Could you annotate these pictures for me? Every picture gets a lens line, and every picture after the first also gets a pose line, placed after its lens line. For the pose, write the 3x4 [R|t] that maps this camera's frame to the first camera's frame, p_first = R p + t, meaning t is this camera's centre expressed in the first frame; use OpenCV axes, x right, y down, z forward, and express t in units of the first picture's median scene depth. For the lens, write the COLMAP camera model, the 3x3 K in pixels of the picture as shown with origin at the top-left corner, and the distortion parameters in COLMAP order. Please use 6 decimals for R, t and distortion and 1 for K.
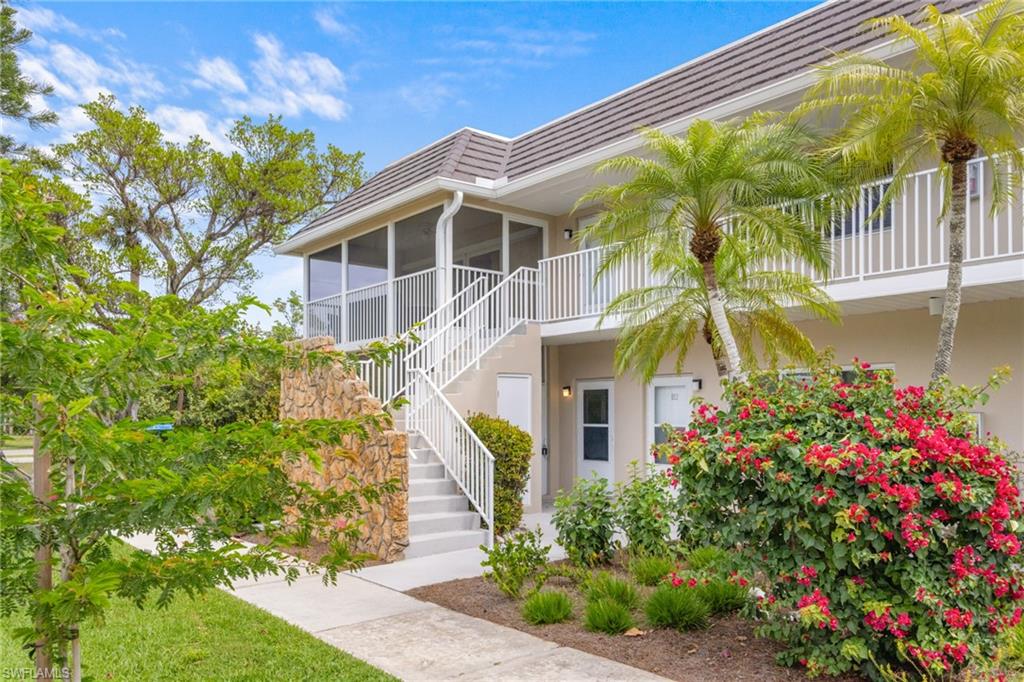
lens RADIAL K [[766.7, 0, 510.1], [0, 766.7, 410.3], [0, 0, 1]] dist [-0.002291, -0.000329]
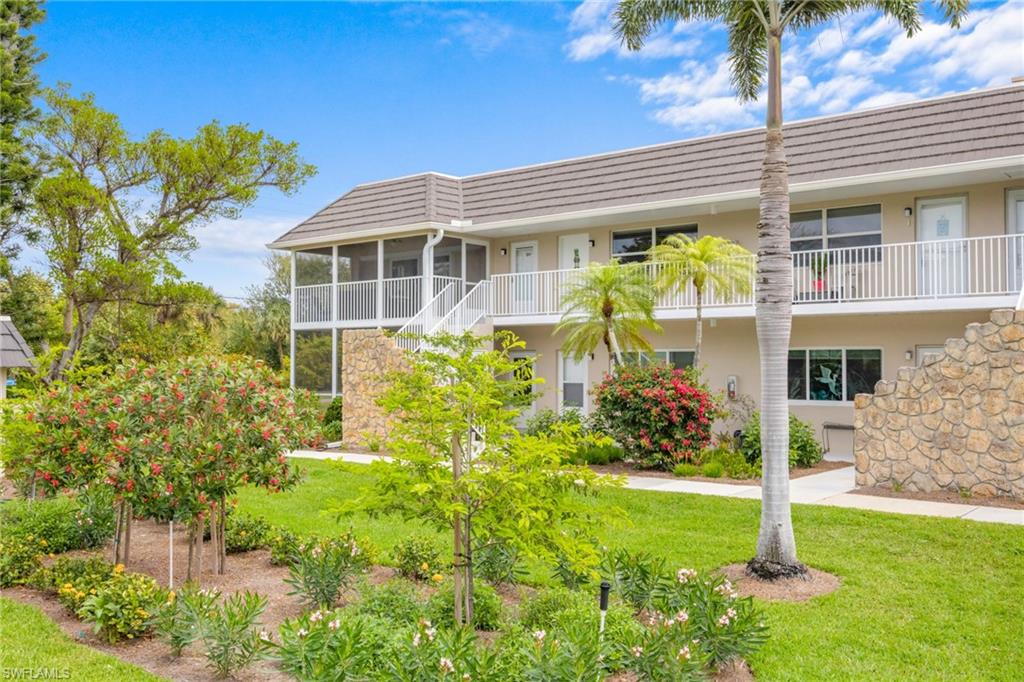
lens RADIAL K [[942.0, 0, 512.0], [0, 942.0, 341.0], [0, 0, 1]] dist [-0.003633, -0.001585]
pose [[0.981622, 0.009450, 0.190600, -0.666395], [-0.005153, 0.999722, -0.023024, -0.046074], [-0.190764, 0.021618, 0.981398, -2.045741]]
